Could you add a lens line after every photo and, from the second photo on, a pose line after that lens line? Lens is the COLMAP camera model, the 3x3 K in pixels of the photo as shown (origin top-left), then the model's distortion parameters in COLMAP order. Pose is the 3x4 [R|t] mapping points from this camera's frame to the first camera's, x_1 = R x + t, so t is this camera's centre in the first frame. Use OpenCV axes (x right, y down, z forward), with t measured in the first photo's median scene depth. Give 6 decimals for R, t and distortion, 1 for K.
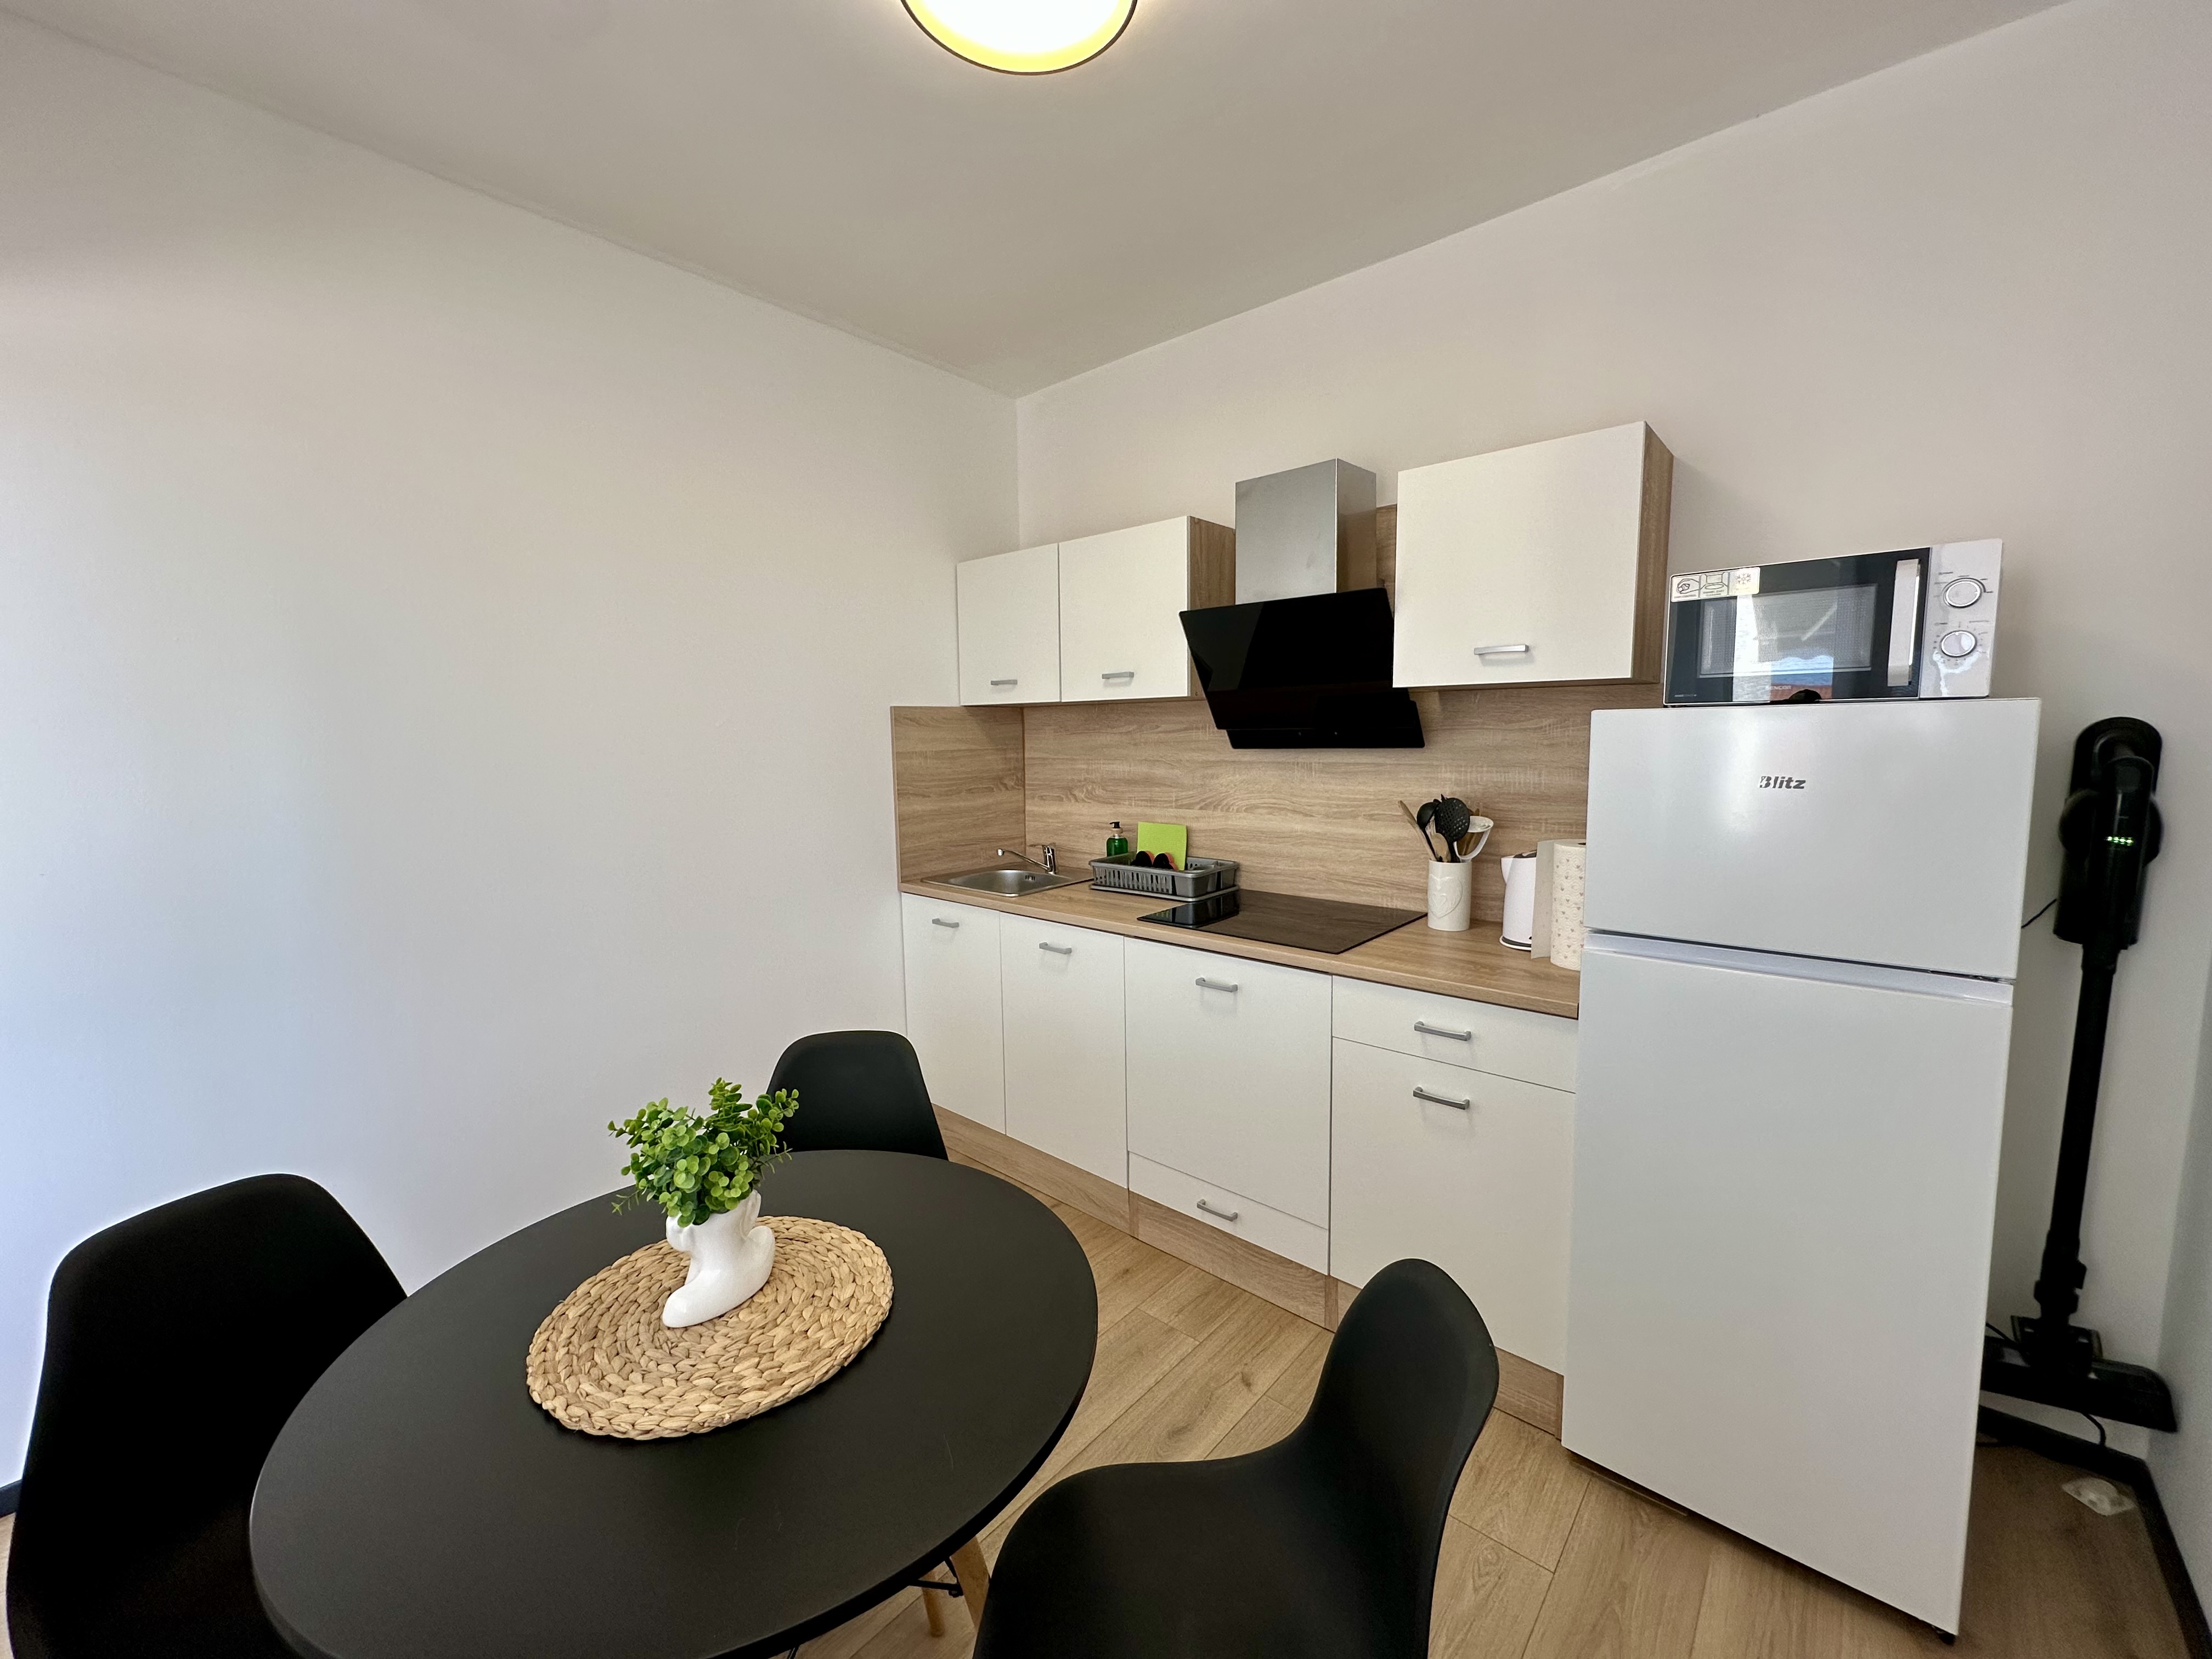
lens RADIAL K [[884.4, 0, 1103.9], [0, 884.4, 824.3], [0, 0, 1]] dist [-0.002155, 0.000655]
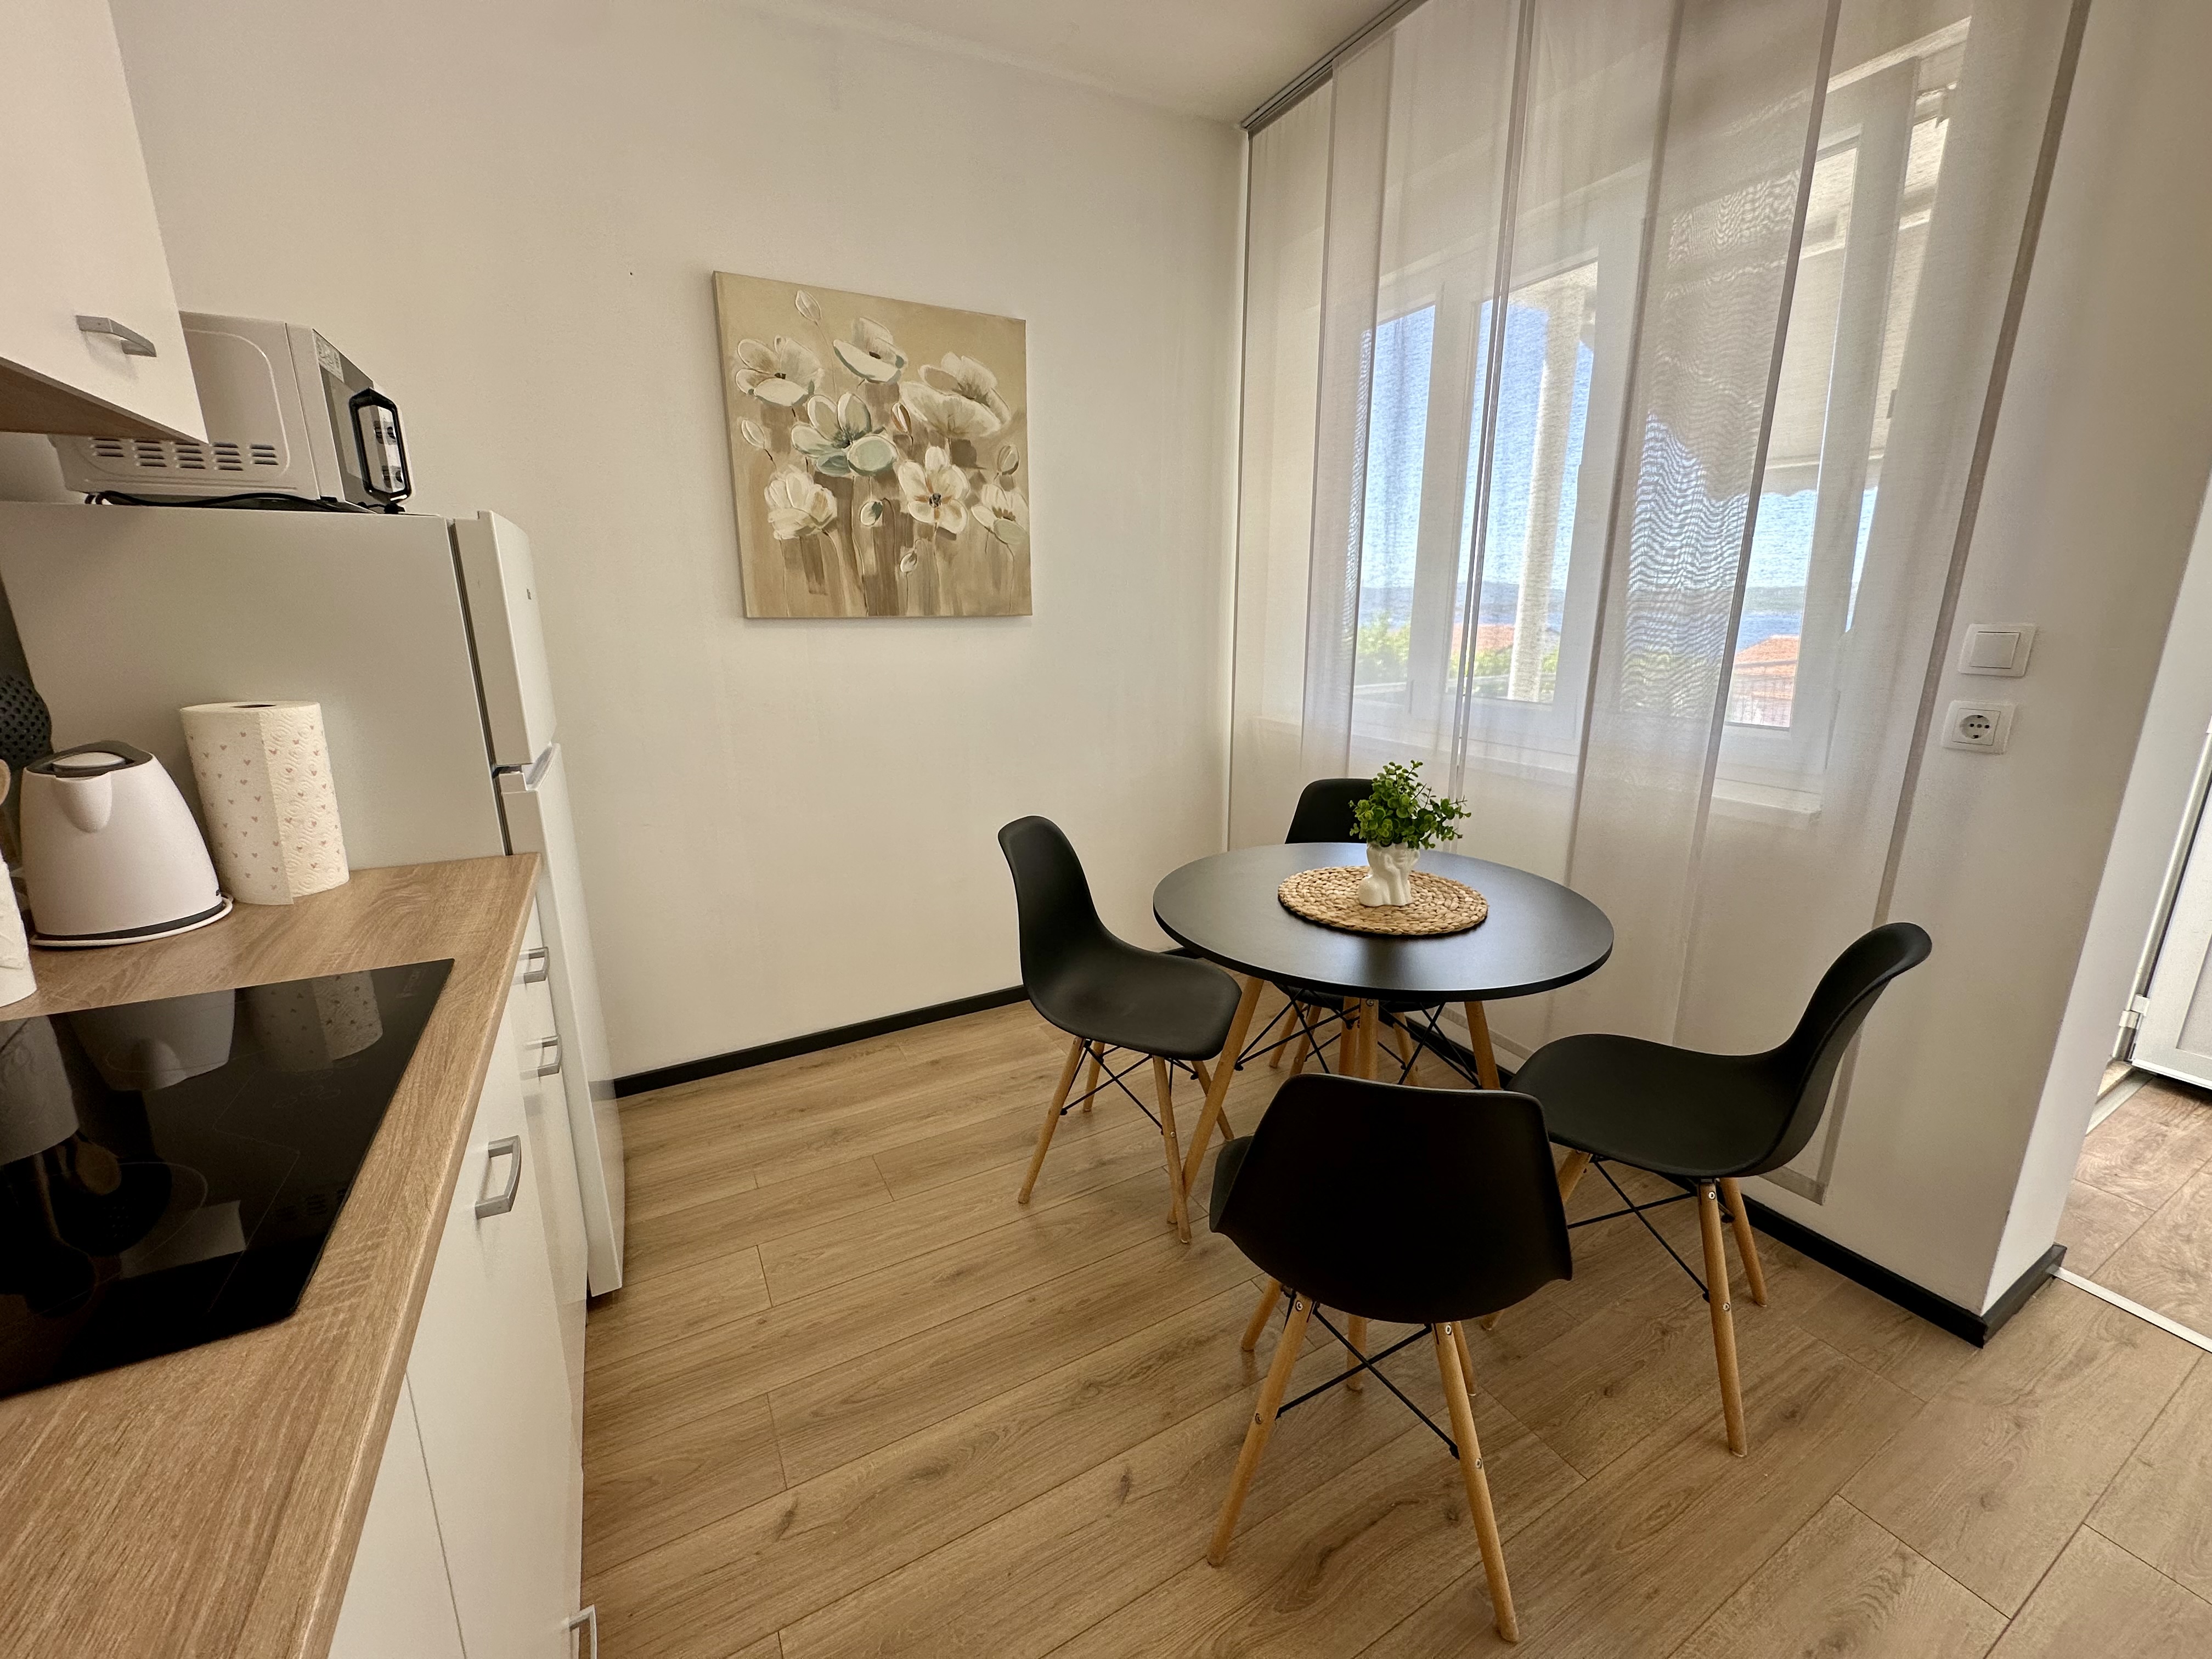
lens RADIAL K [[884.4, 0, 1103.9], [0, 884.4, 824.3], [0, 0, 1]] dist [-0.002155, 0.000655]
pose [[-0.938171, -0.070019, 0.339017, -0.185717], [0.047774, 0.943772, 0.327126, -0.055017], [-0.342860, 0.323096, -0.882075, 0.977312]]
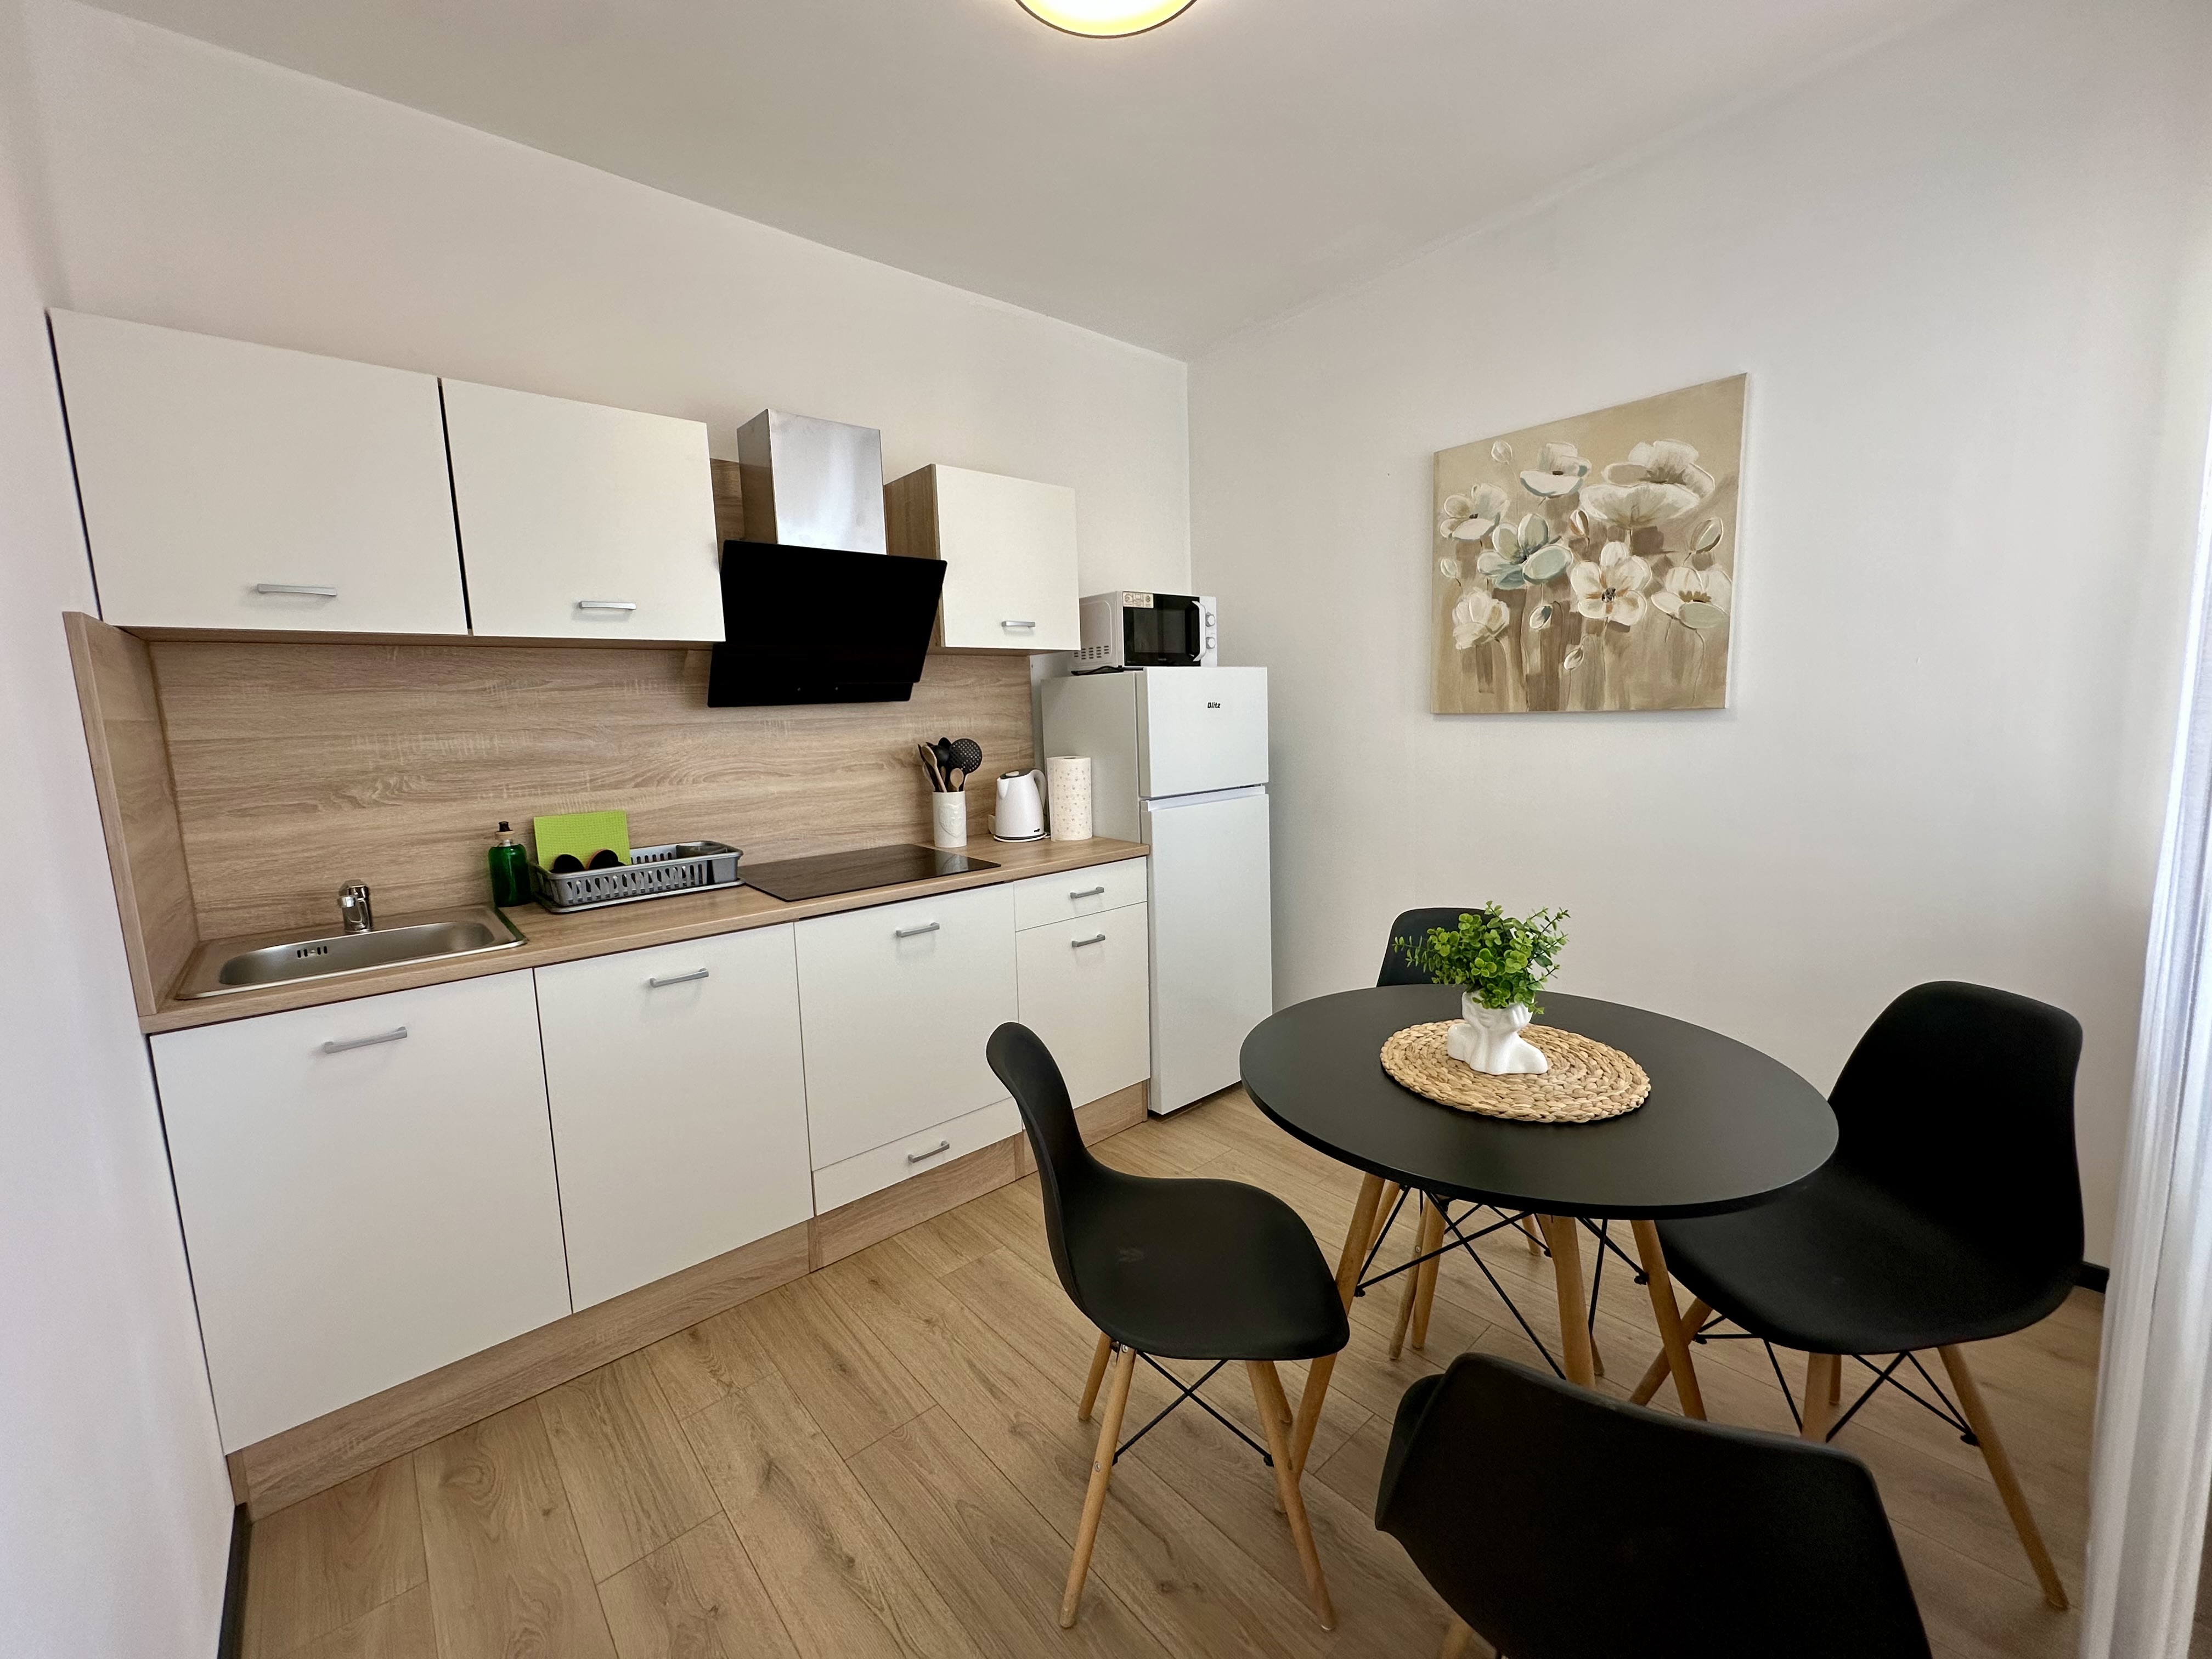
lens RADIAL K [[884.4, 0, 1103.9], [0, 884.4, 824.3], [0, 0, 1]] dist [-0.002155, 0.000655]
pose [[0.132671, -0.124526, 0.983307, -0.675511], [0.132405, 0.985411, 0.106928, -0.014356], [-0.982277, 0.116009, 0.147223, 0.514492]]
